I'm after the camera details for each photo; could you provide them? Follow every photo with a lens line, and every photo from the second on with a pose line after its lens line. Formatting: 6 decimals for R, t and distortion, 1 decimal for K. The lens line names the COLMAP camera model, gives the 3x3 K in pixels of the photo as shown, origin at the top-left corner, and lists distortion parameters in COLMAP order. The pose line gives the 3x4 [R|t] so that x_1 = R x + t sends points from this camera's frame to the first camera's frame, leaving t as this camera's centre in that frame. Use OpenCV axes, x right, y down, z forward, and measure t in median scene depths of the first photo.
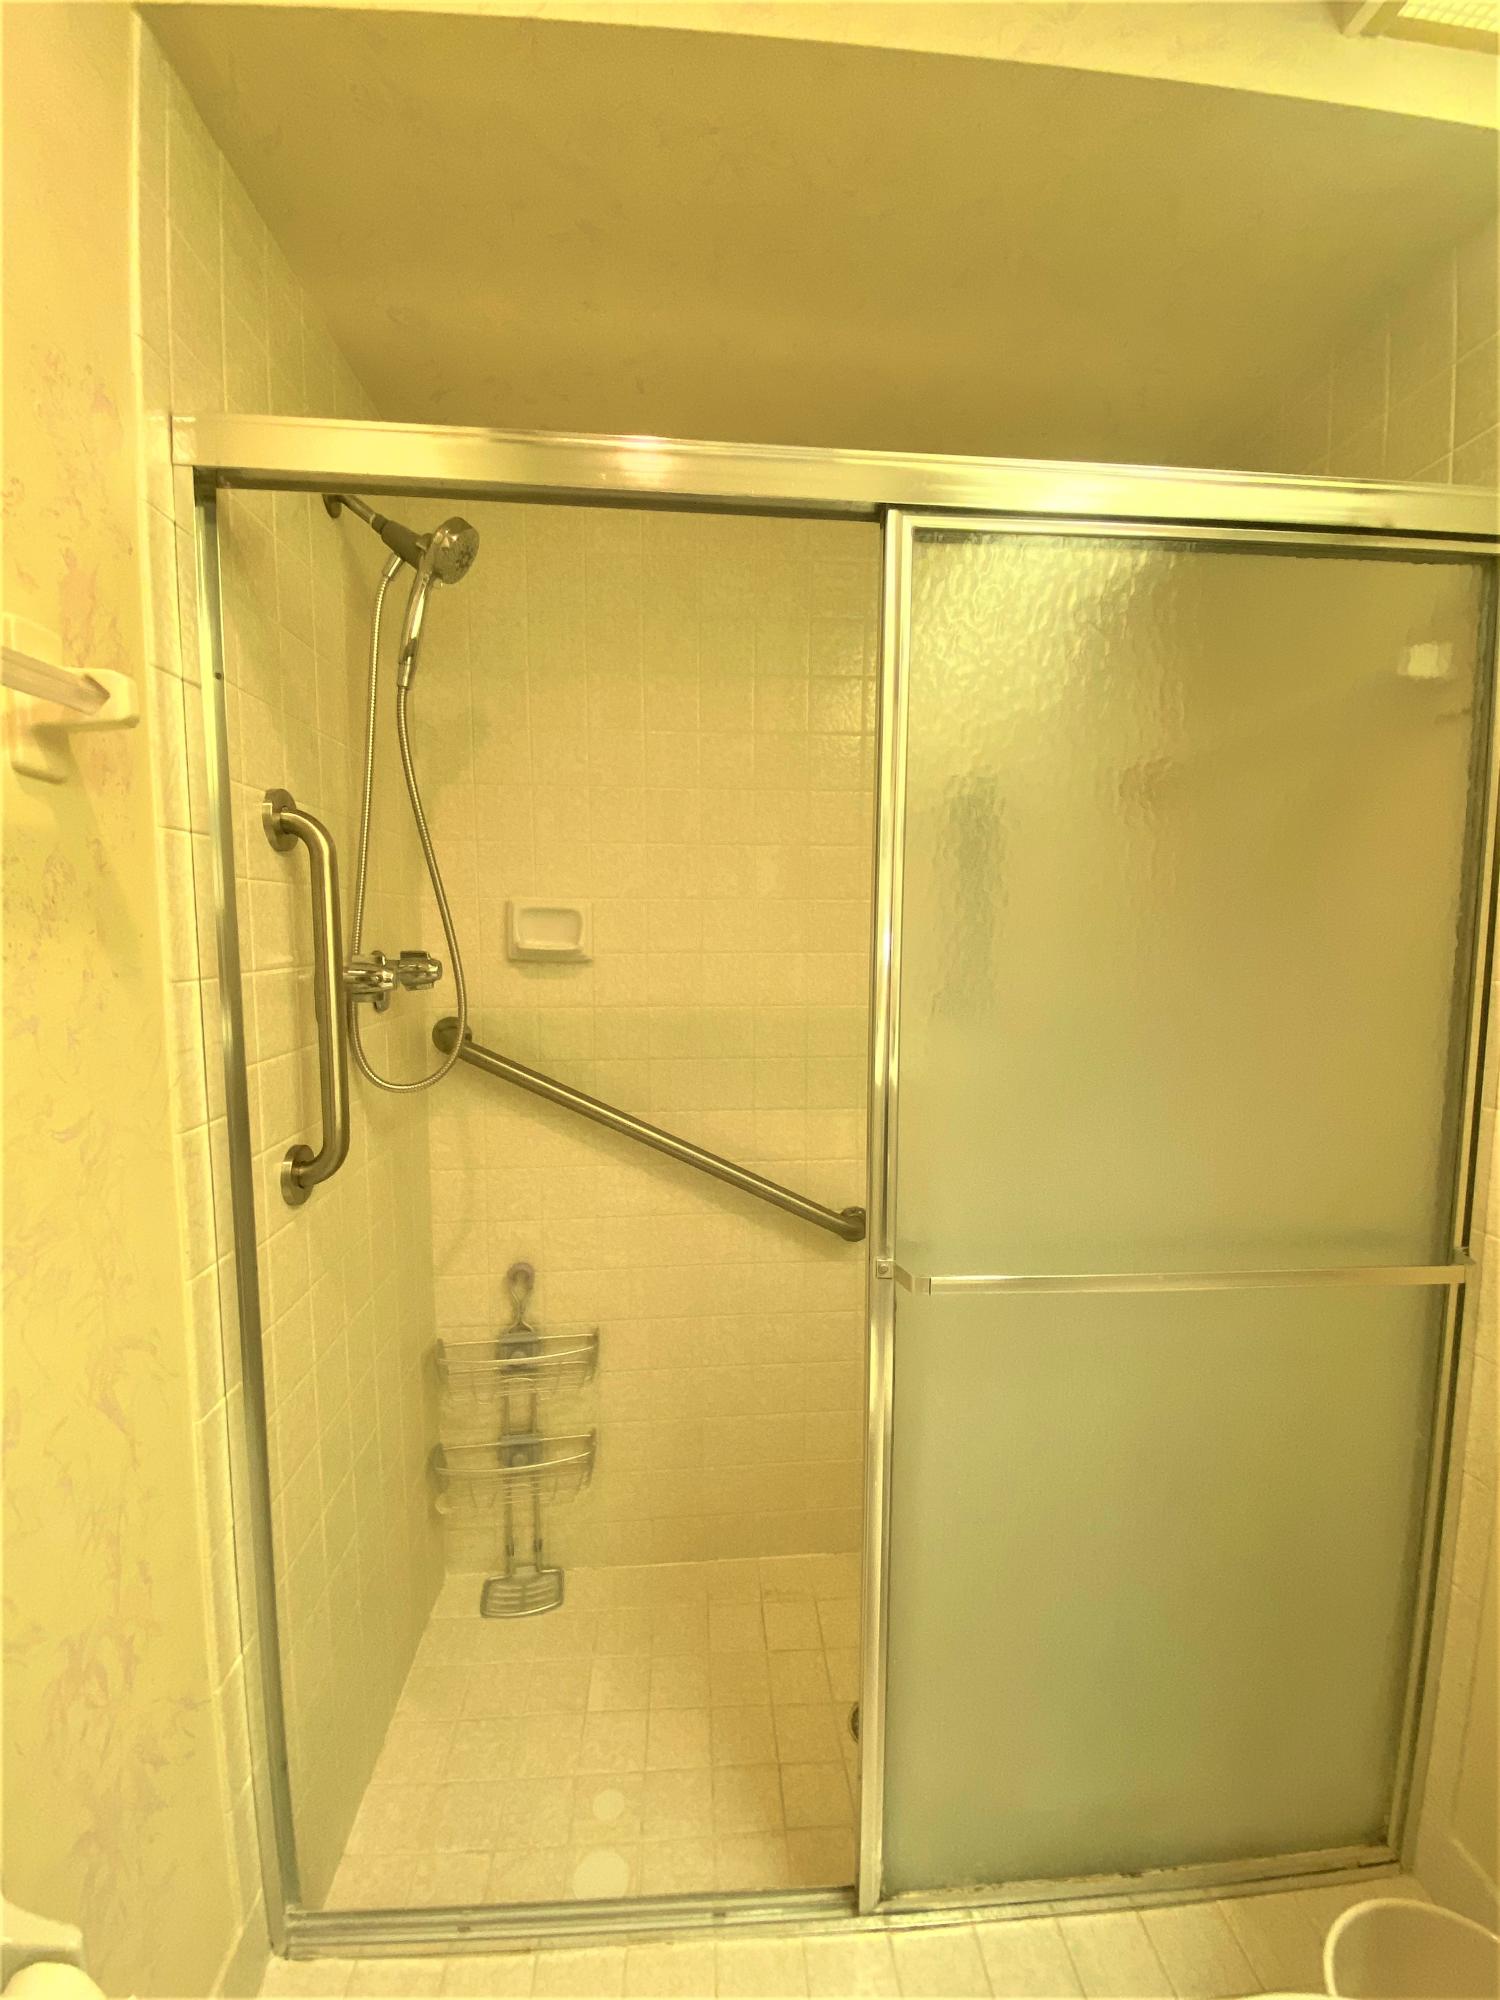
lens RADIAL K [[867.0, 0, 752.6], [0, 867.0, 1012.4], [0, 0, 1]] dist [0.001072, -0.000148]
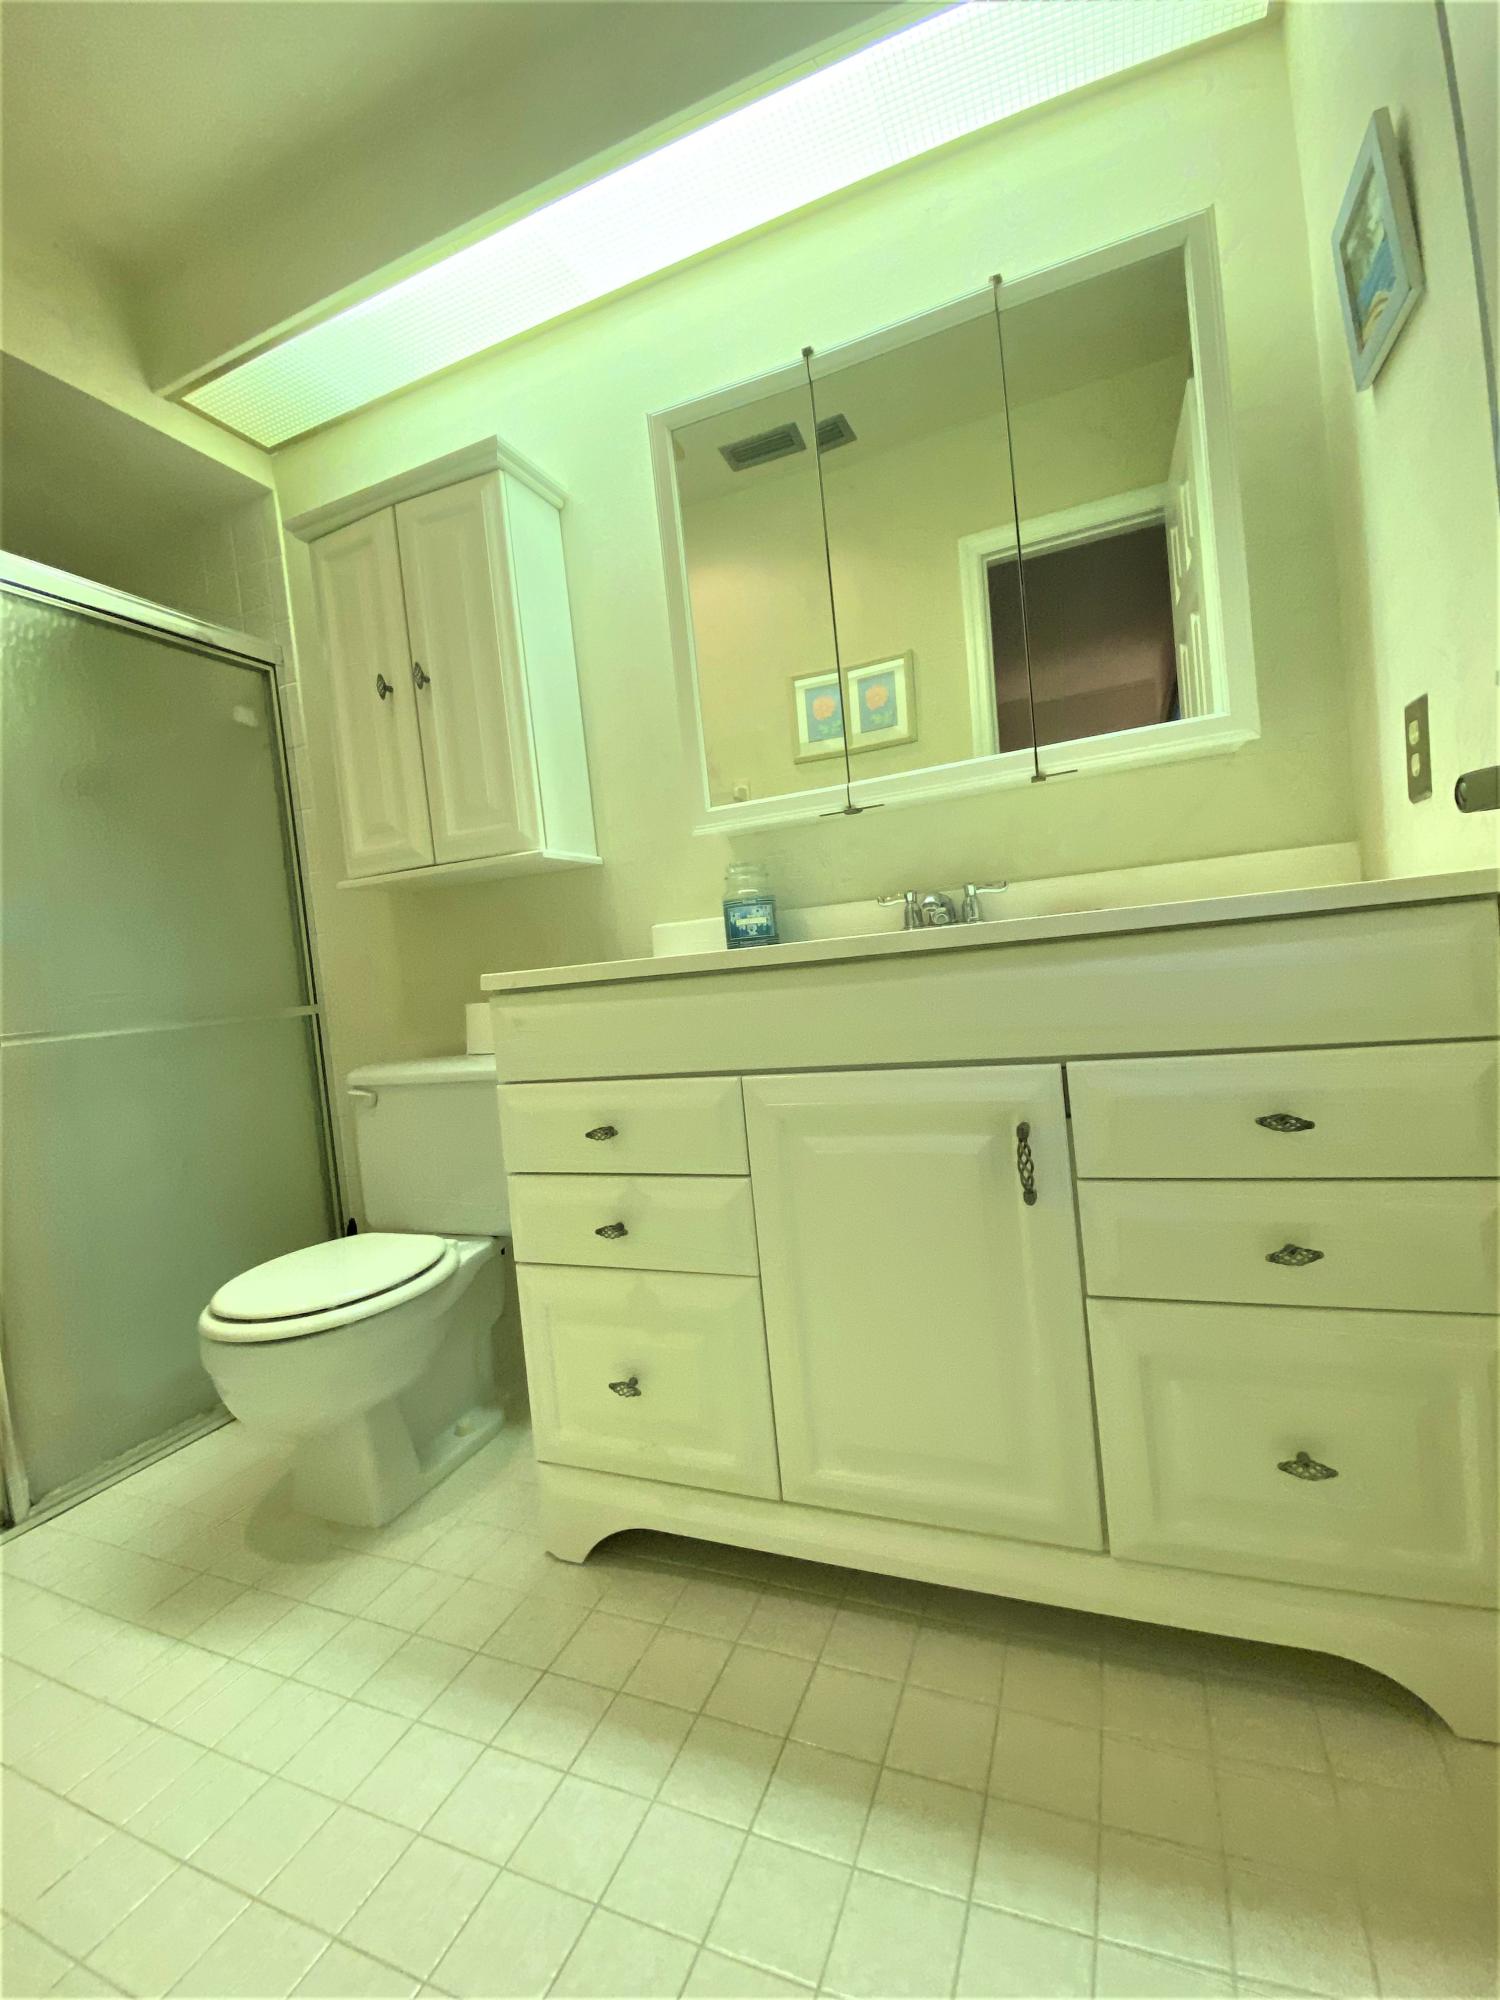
lens RADIAL K [[867.0, 0, 755.5], [0, 867.0, 998.3], [0, 0, 1]] dist [0.001072, -0.000148]
pose [[0.453015, -0.089989, 0.886949, -0.499180], [0.184503, 0.982817, 0.005479, 0.428162], [-0.872202, 0.161163, 0.461834, -0.816265]]
